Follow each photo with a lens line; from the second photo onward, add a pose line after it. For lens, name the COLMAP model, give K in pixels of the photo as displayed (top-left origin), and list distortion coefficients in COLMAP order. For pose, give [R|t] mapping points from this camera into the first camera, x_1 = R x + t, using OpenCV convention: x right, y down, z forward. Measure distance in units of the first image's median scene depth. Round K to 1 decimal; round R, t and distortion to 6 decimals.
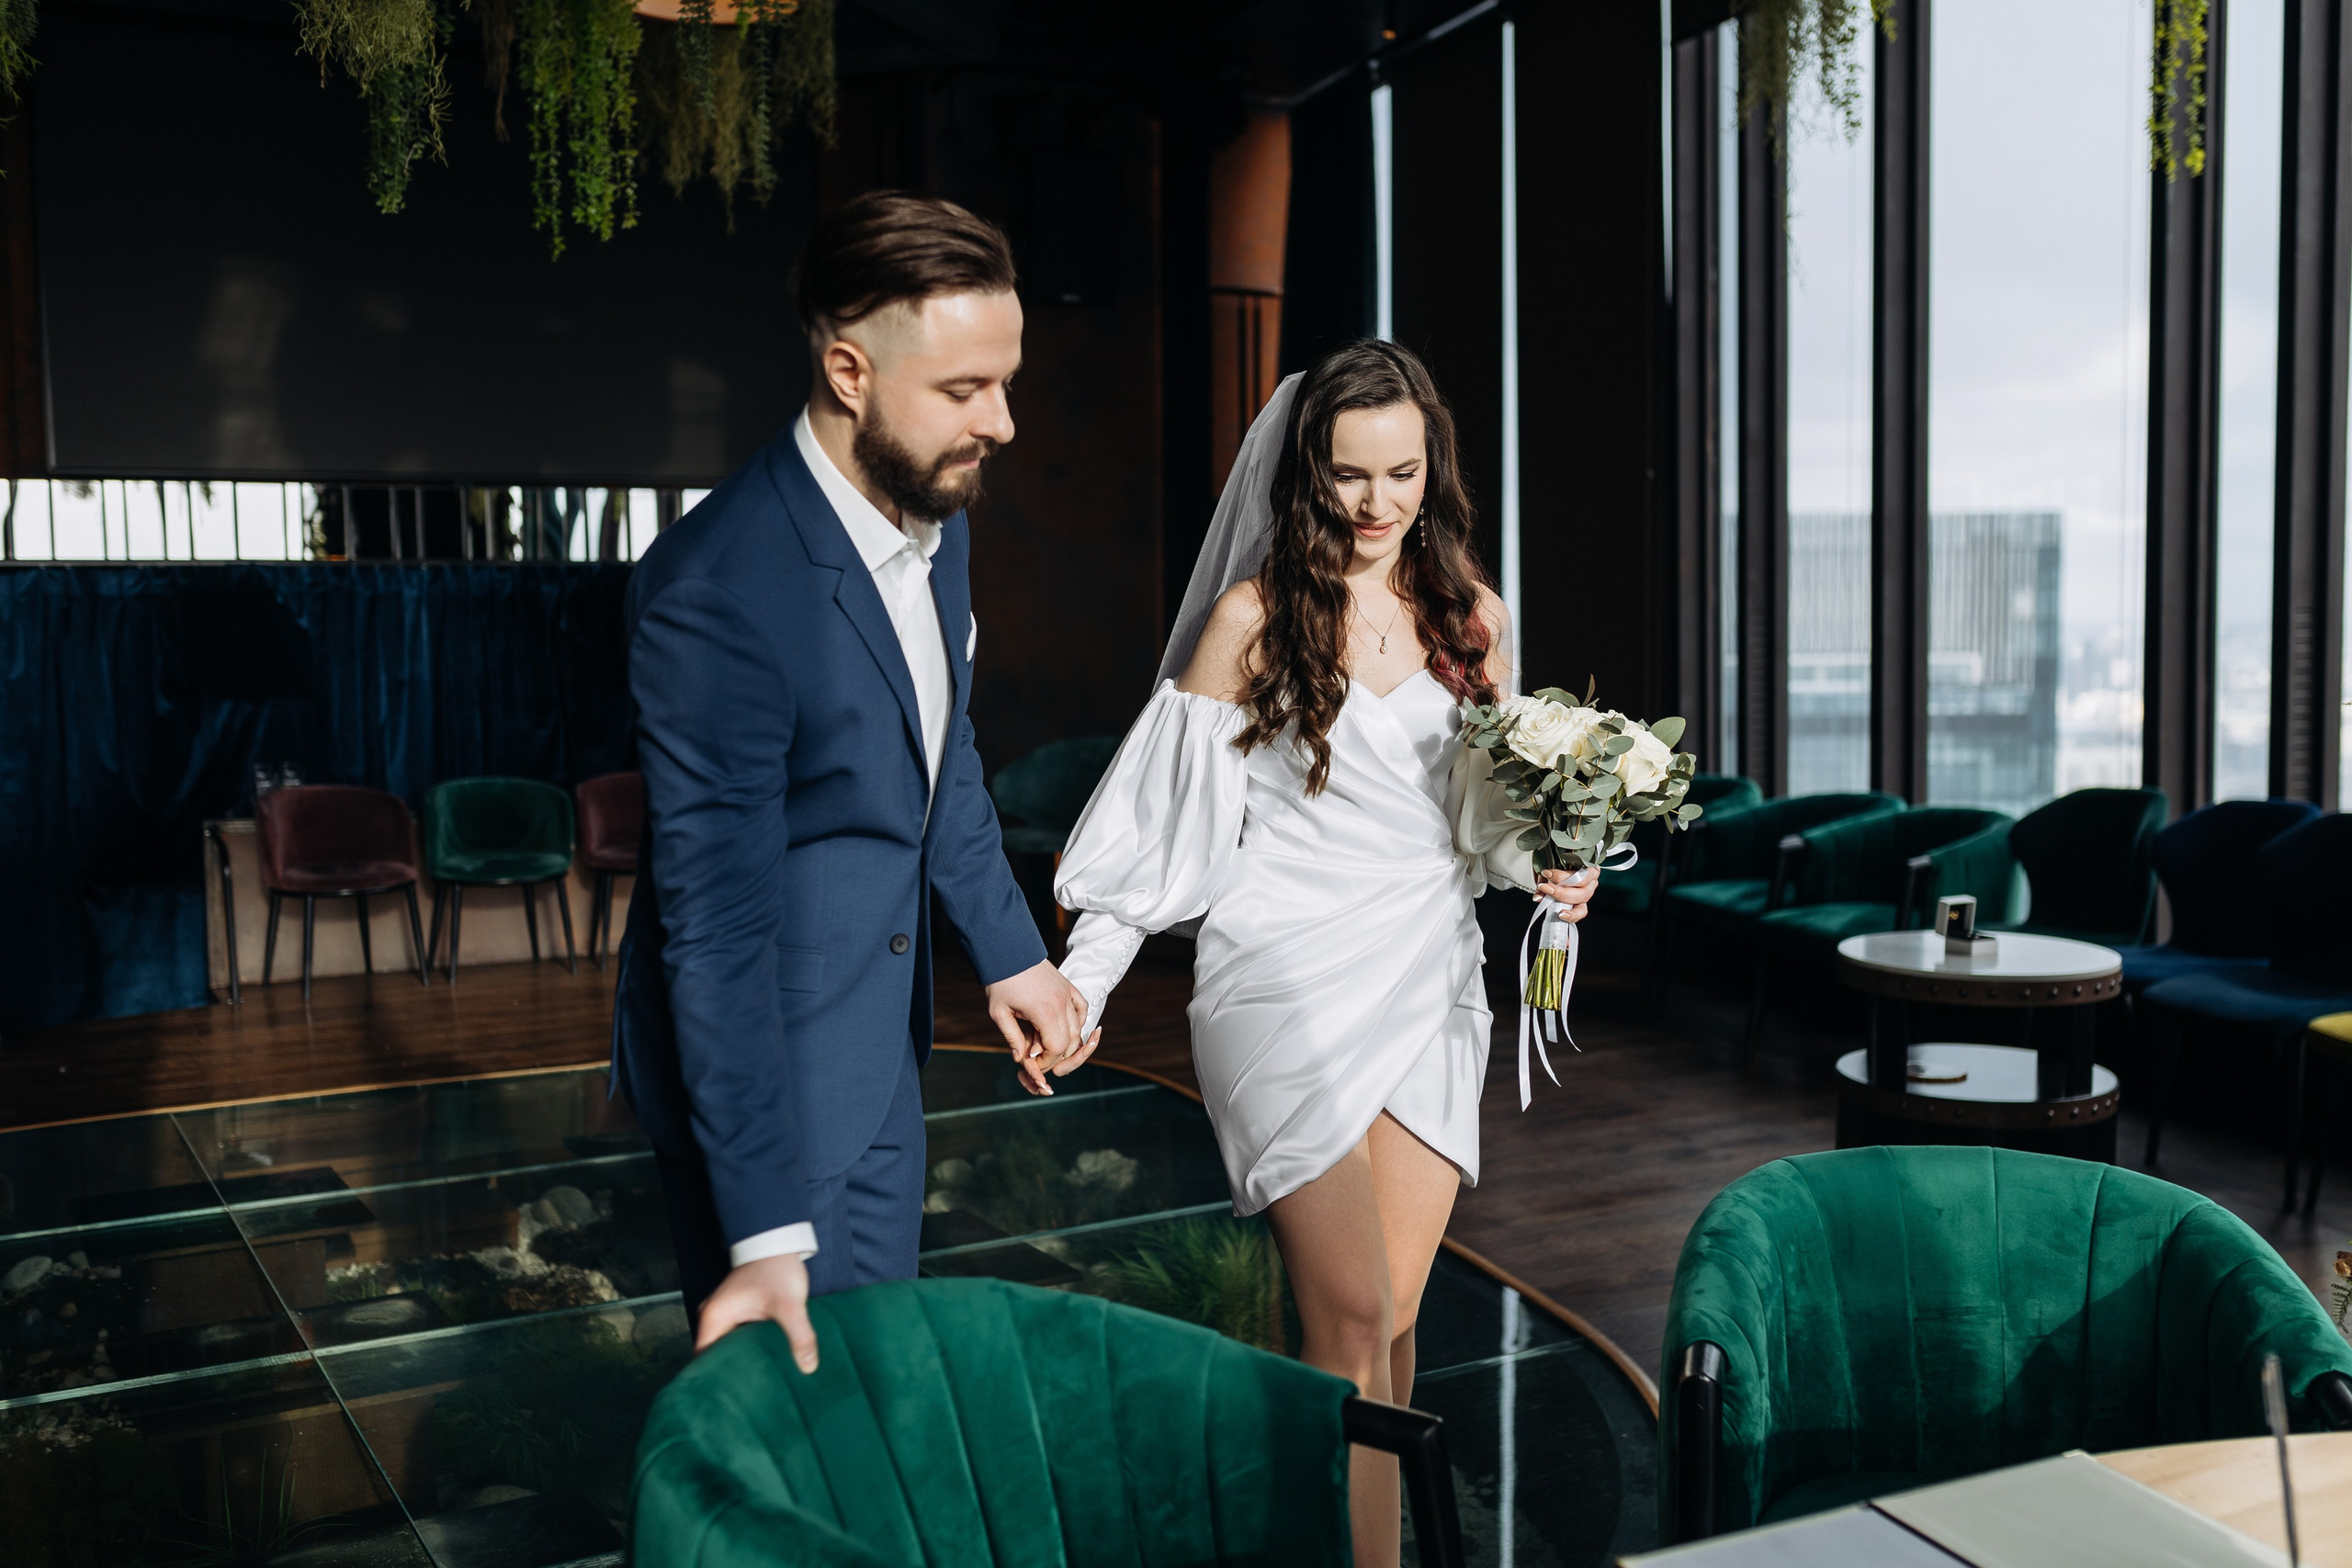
lens RADIAL K [[2247.5, 0, 1193.7], [0, 2247.5, 793.8], [0, 0, 1]] dist [-0.003778, 0.006249]
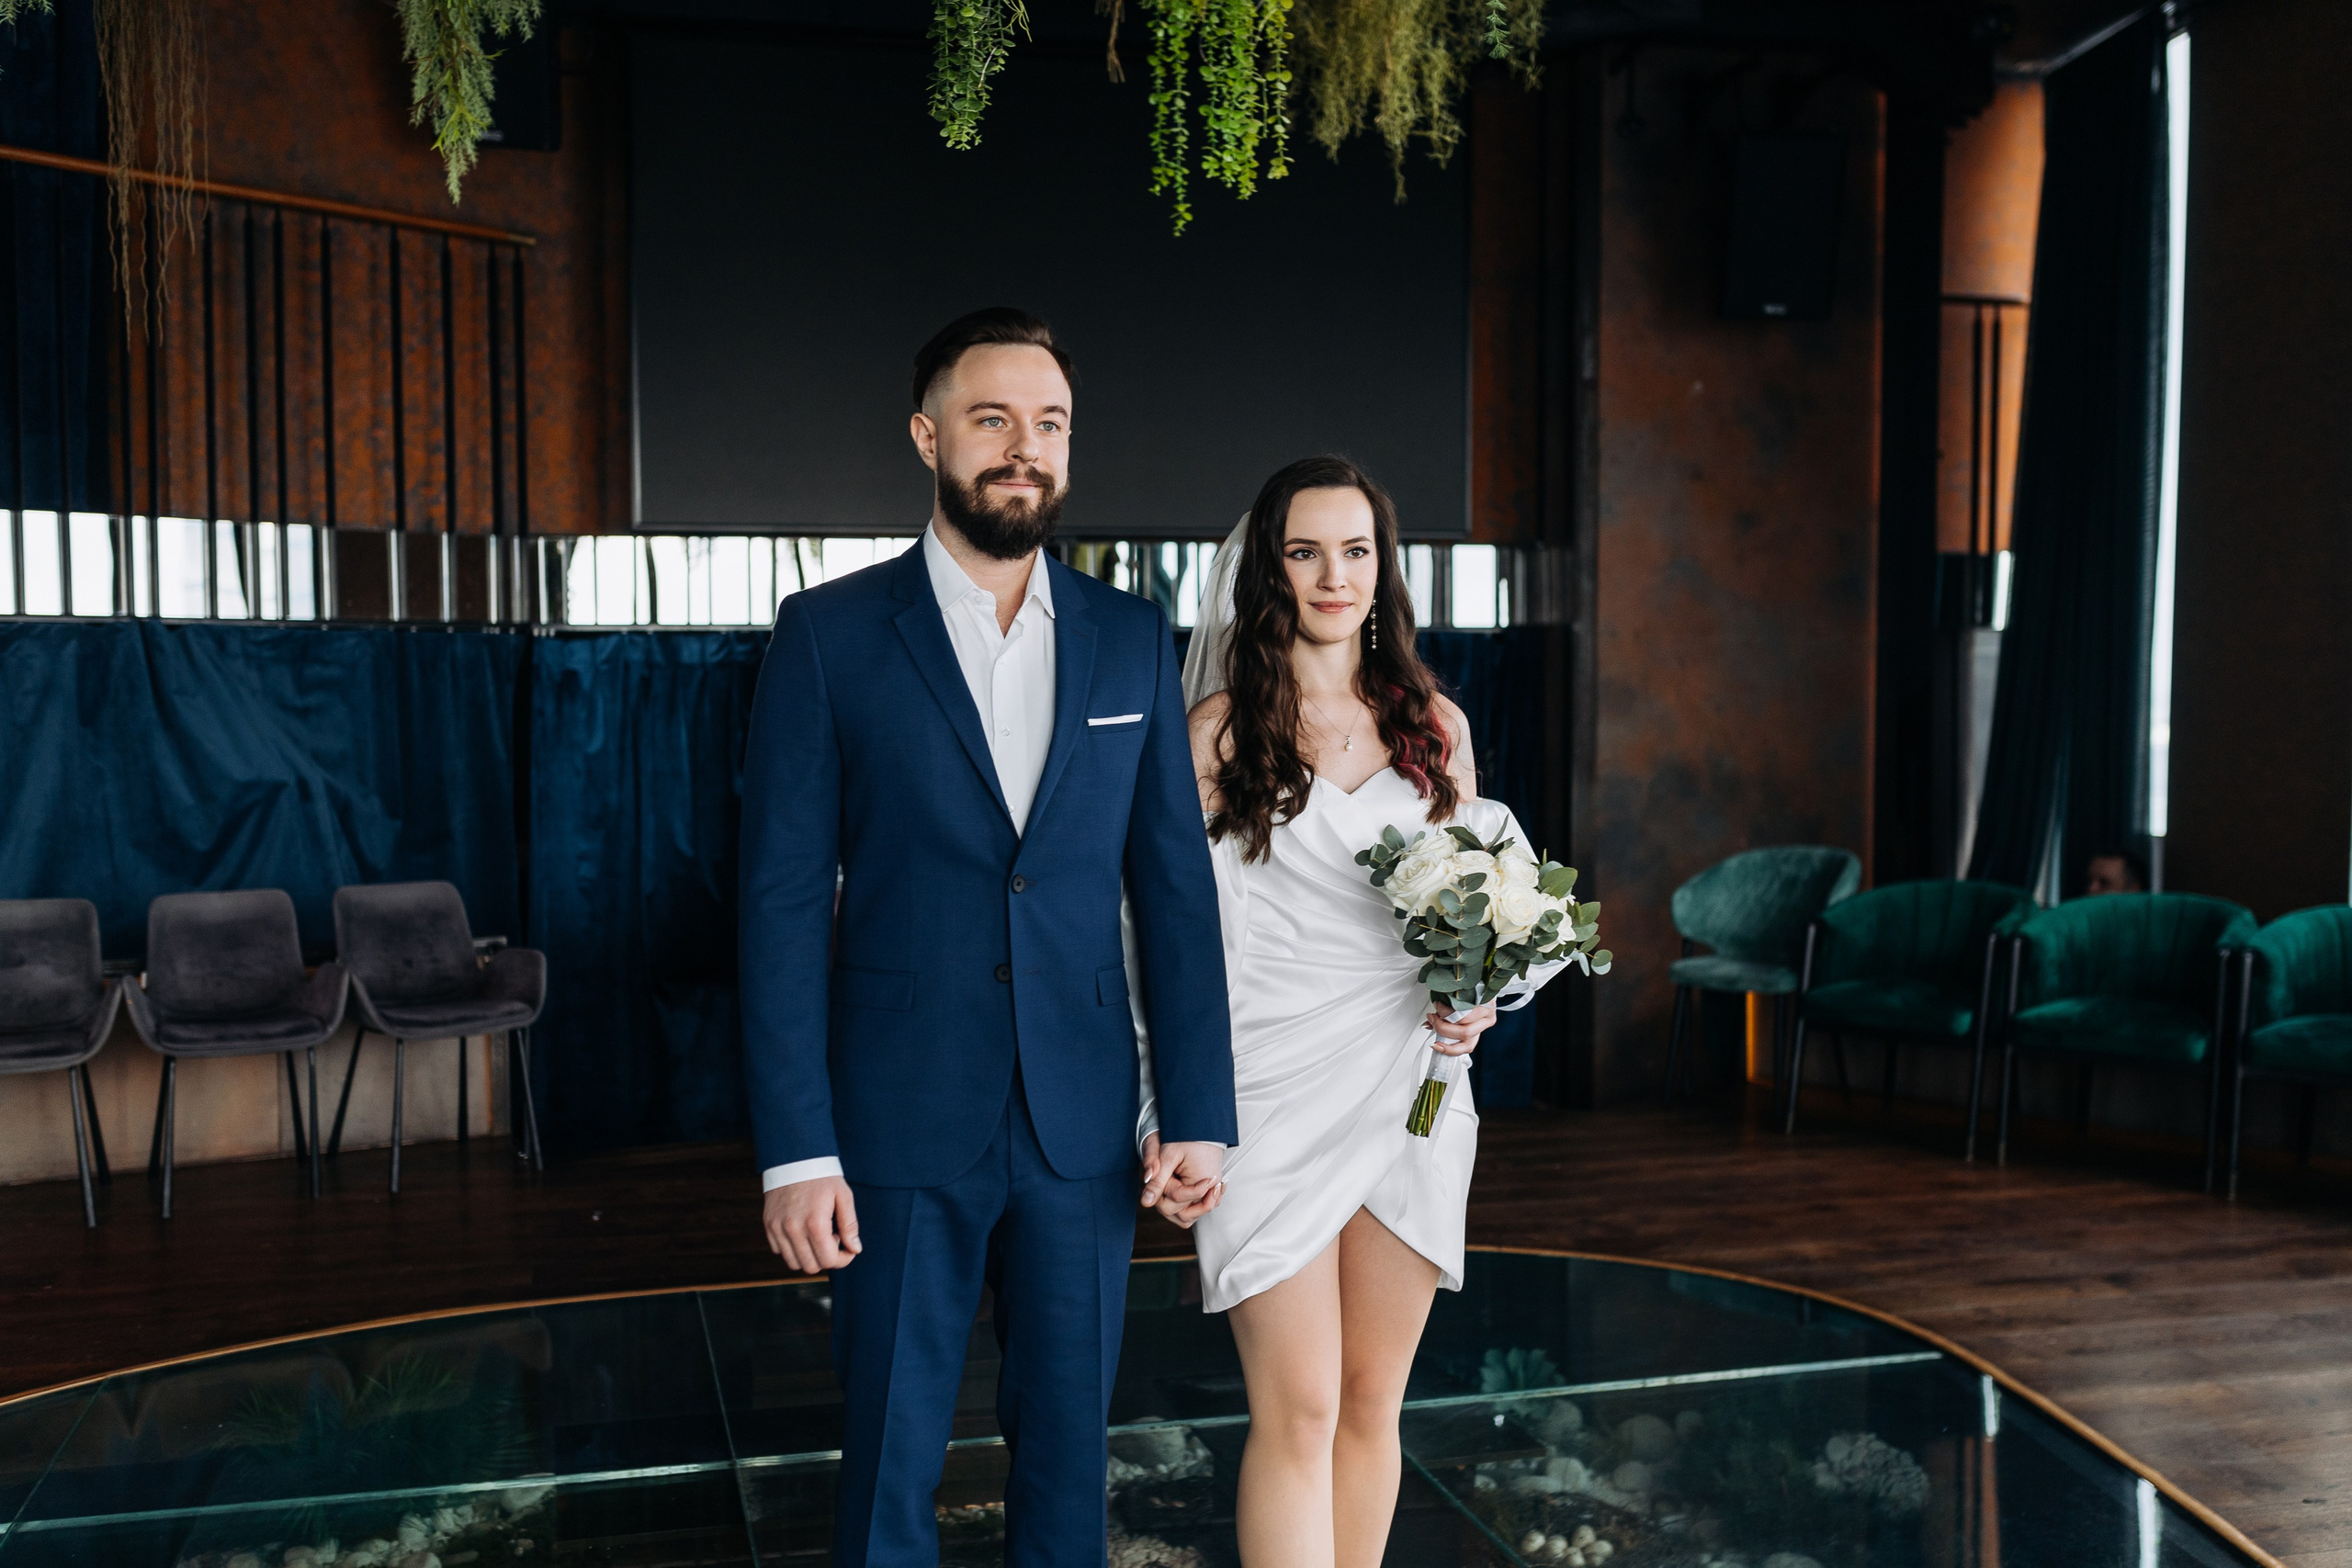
lens RADIAL K [[2247.5, 0, 1193.7], [0, 2247.5, 793.8], [0, 0, 1]] dist [-0.003778, 0.006249]
pose [[0.966352, 0.021957, -0.256285, -0.073009], [-0.029028, 0.999294, -0.023839, -0.027968], [0.255581, 0.030476, 0.966307, 0.248685]]
